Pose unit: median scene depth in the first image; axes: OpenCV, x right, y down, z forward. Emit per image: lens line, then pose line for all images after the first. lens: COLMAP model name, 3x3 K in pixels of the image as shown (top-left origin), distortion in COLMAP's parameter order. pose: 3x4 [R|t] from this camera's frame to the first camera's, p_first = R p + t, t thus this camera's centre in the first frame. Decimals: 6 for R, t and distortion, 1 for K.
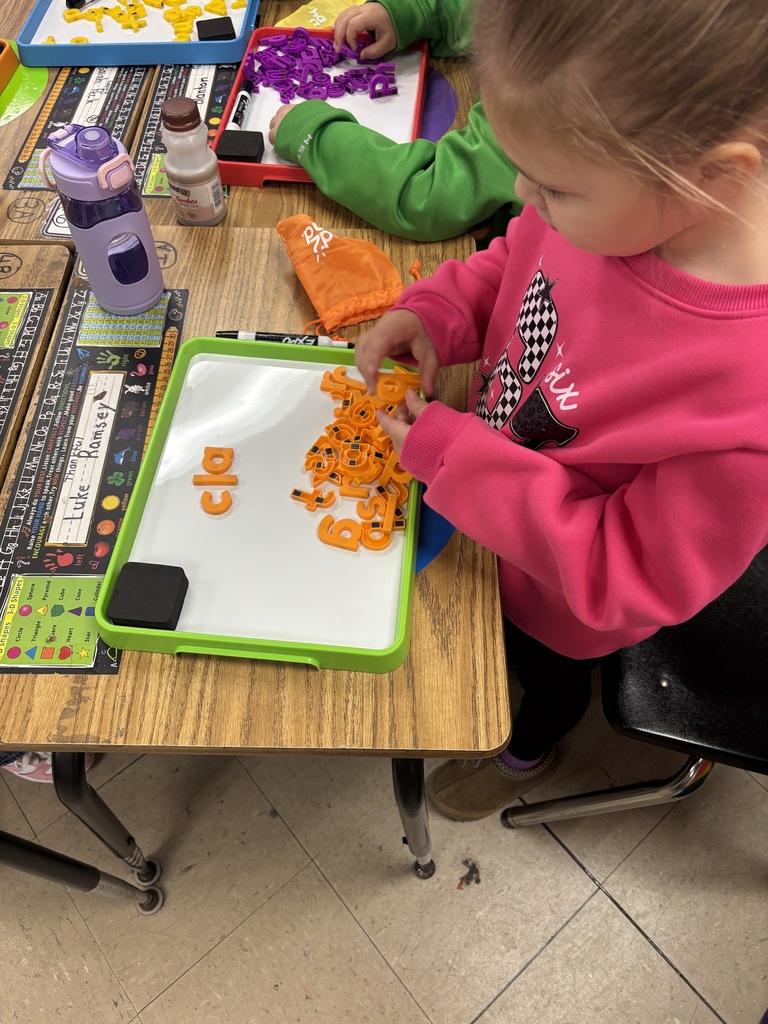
lens RADIAL K [[772.6, 0, 349.5], [0, 772.6, 511.9], [0, 0, 1]] dist [0.056202, -0.037979]
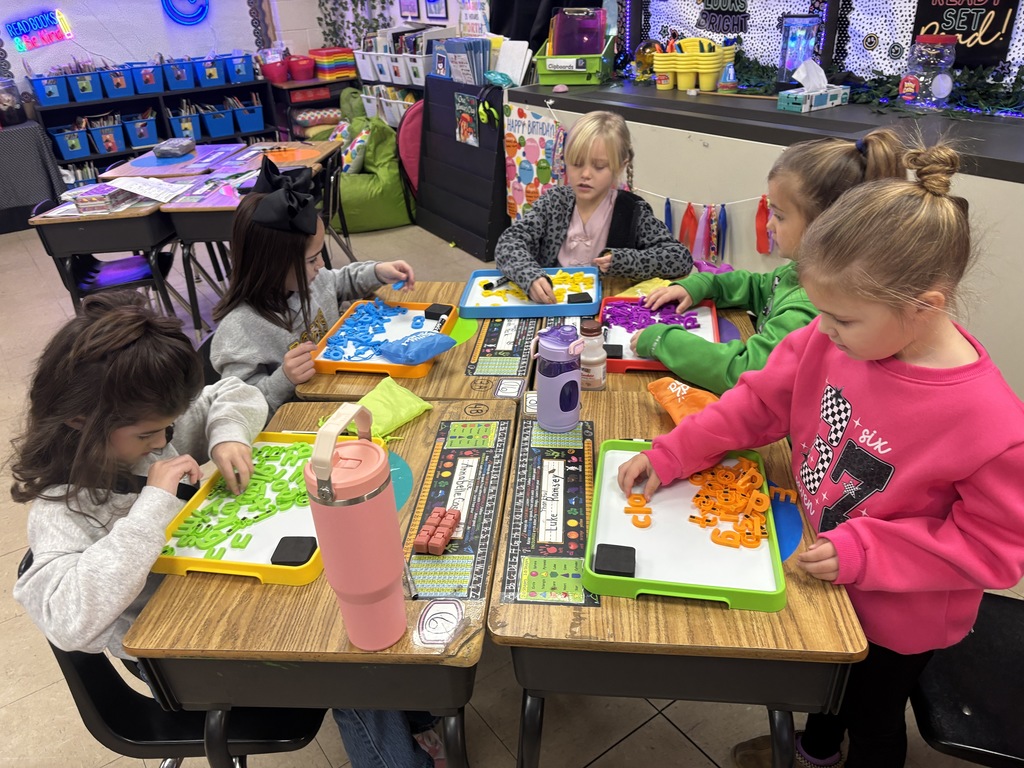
lens RADIAL K [[772.6, 0, 512.0], [0, 772.6, 384.0], [0, 0, 1]] dist [0.056202, -0.037979]
pose [[0.997460, -0.002504, -0.071190, -0.316527], [-0.031782, 0.878753, -0.476217, 0.492704], [0.063751, 0.477270, 0.876441, -0.522560]]
